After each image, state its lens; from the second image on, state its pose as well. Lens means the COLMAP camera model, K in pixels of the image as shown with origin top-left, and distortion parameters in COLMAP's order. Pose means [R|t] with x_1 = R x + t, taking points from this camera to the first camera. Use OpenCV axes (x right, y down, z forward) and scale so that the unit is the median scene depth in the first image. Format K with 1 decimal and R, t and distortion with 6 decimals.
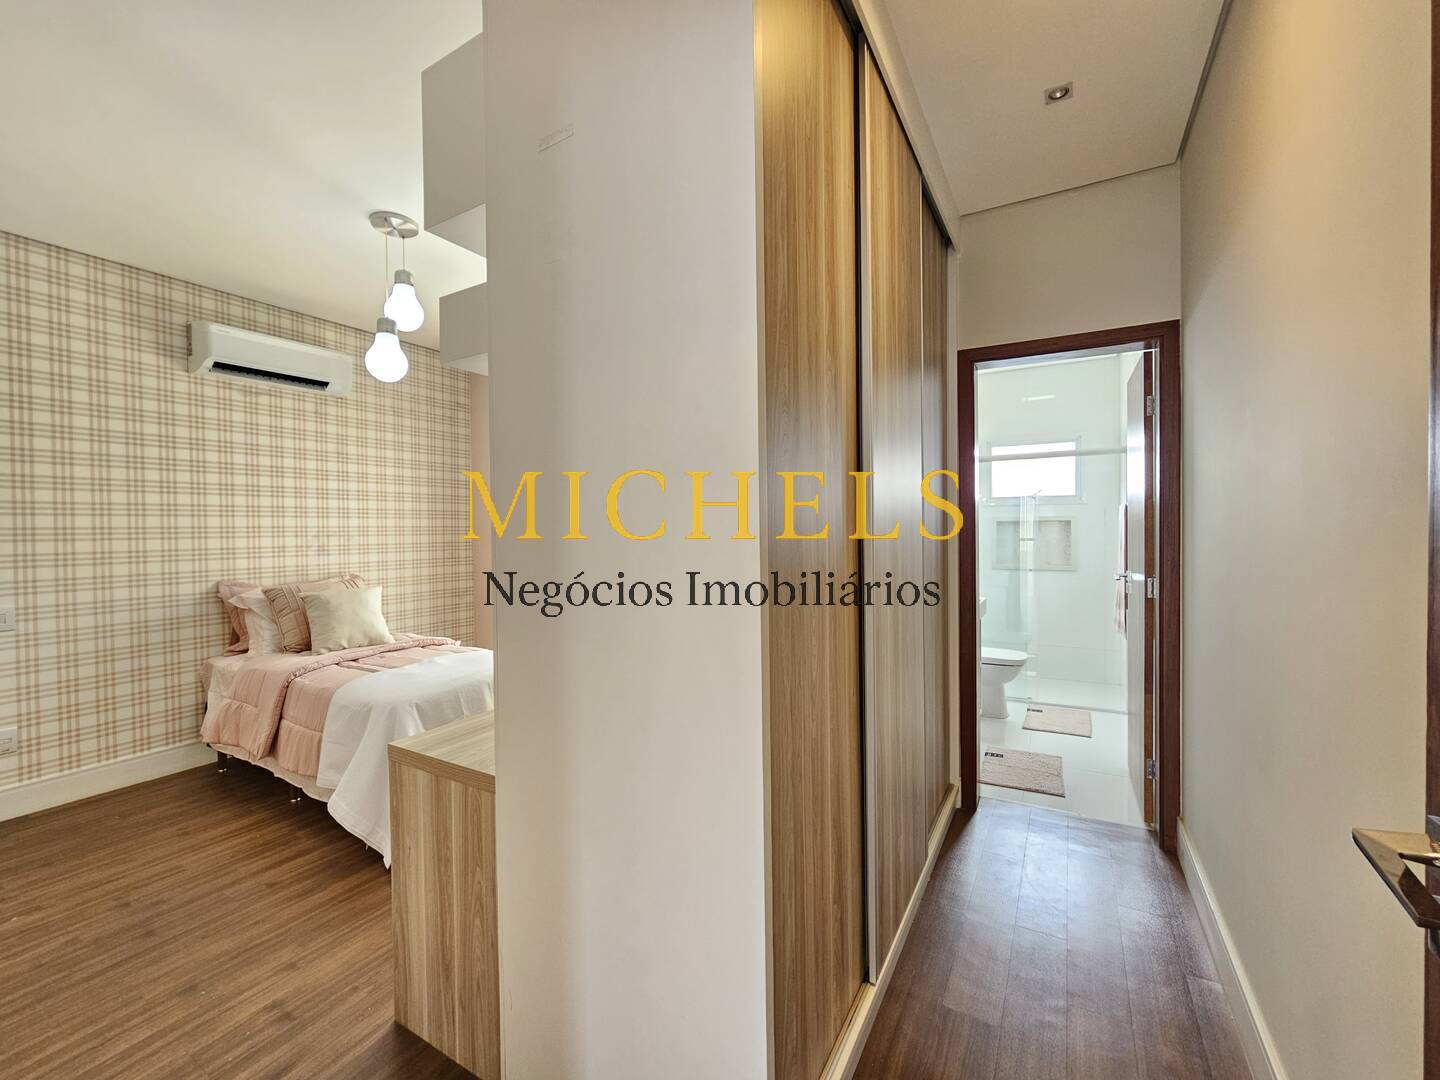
lens RADIAL K [[593.6, 0, 719.5], [0, 593.6, 540.6], [0, 0, 1]] dist [-0.002469, 0.001755]
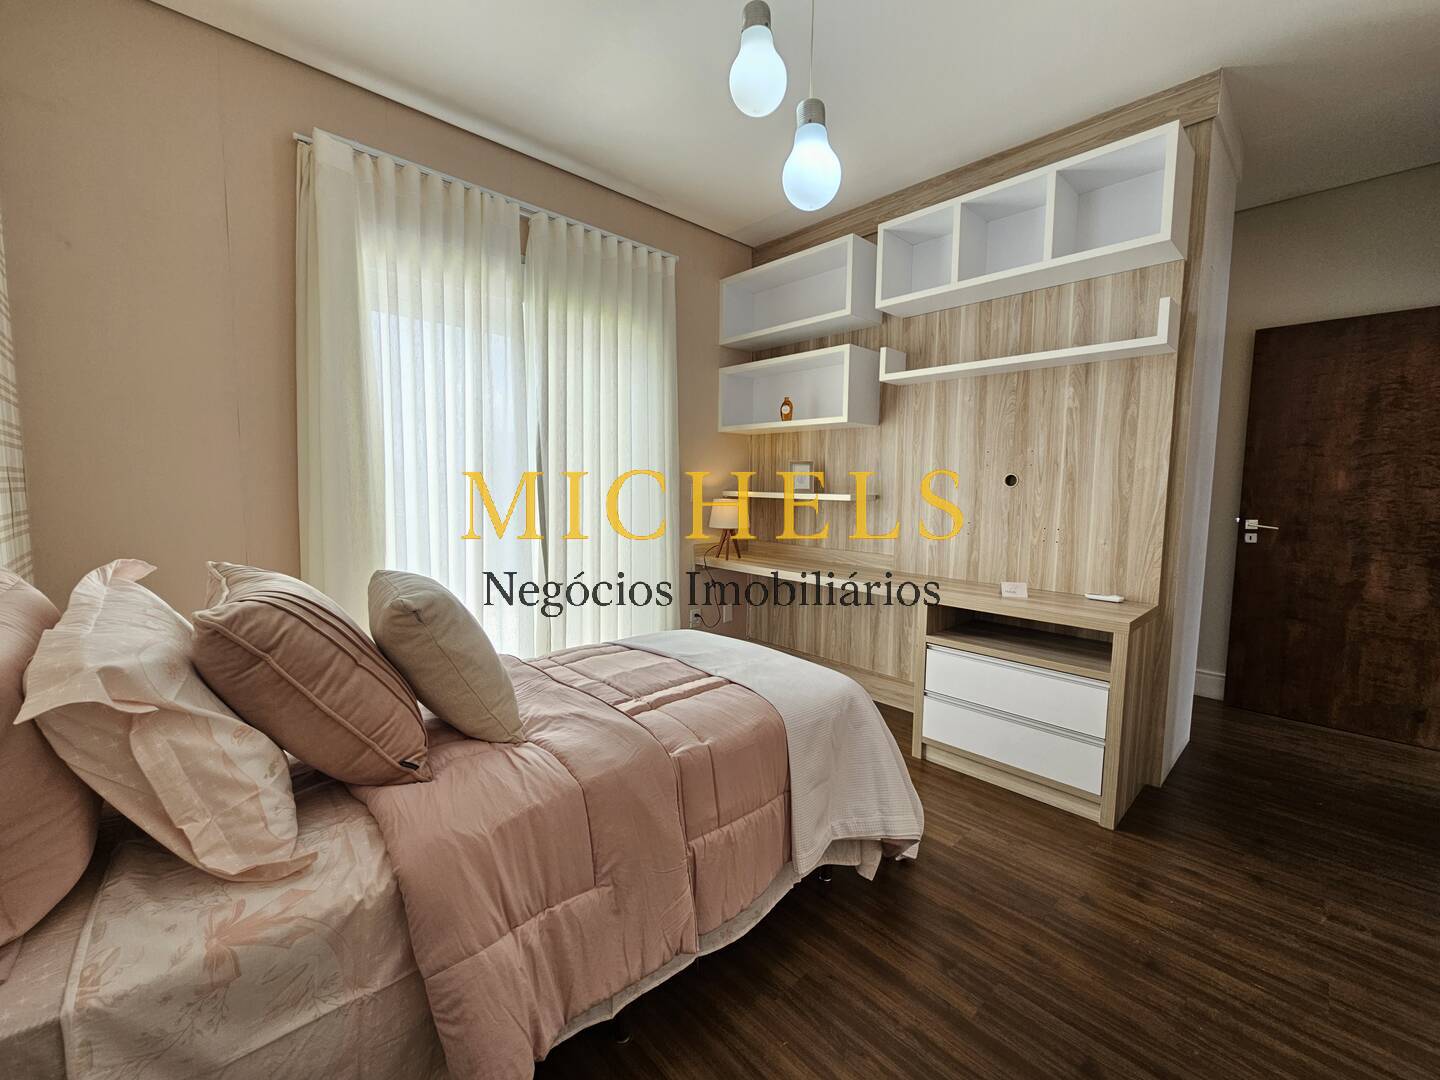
lens RADIAL K [[593.6, 0, 720.7], [0, 593.6, 536.1], [0, 0, 1]] dist [-0.002469, 0.001755]
pose [[0.275862, -0.070576, 0.958603, -1.252506], [-0.010176, 0.997030, 0.076333, 0.029603], [-0.961143, -0.030812, 0.274324, 0.929203]]
